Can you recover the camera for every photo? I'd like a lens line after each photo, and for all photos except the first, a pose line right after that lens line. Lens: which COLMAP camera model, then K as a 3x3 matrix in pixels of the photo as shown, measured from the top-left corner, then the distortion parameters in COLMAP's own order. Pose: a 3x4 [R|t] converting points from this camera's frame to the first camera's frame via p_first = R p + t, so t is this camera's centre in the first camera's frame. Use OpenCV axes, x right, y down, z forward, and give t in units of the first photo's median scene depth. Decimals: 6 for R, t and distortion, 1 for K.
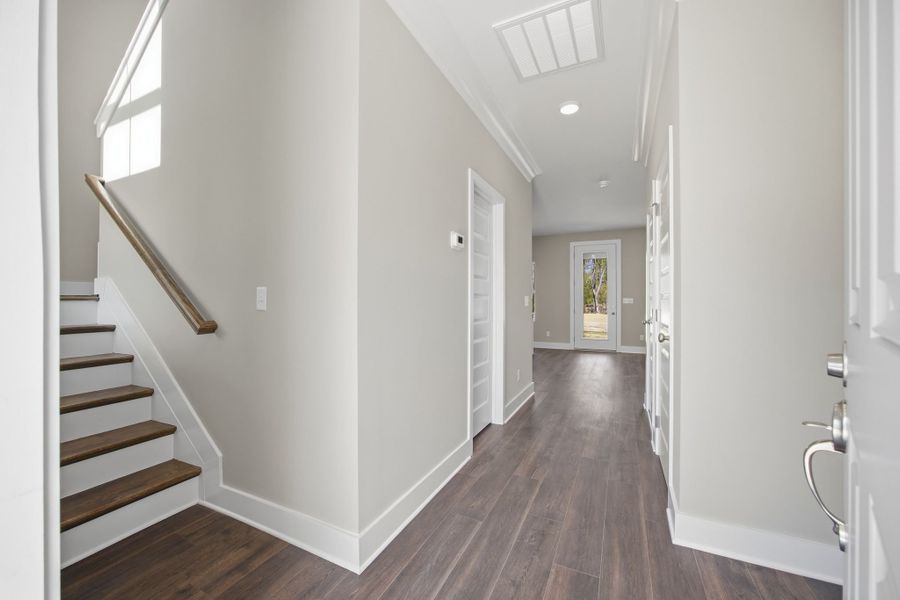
lens RADIAL K [[350.0, 0, 450.3], [0, 350.0, 300.0], [0, 0, 1]] dist [0.002647, 0.000124]
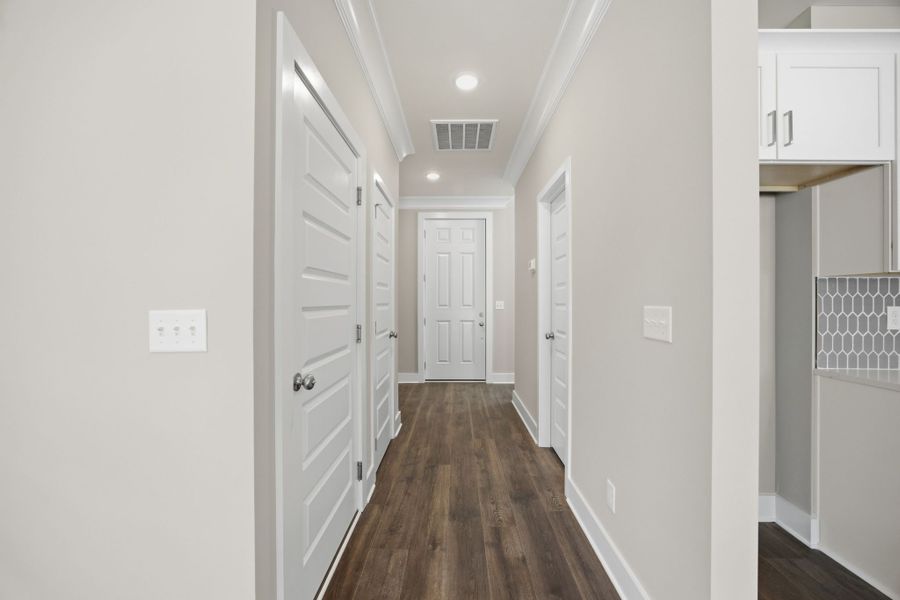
lens RADIAL K [[350.0, 0, 448.8], [0, 350.0, 301.7], [0, 0, 1]] dist [0.002647, 0.000124]
pose [[-0.905844, 0.001373, -0.423610, 0.804303], [0.000687, 0.999998, 0.001773, -0.021321], [0.423612, 0.001315, -0.905843, 1.909562]]
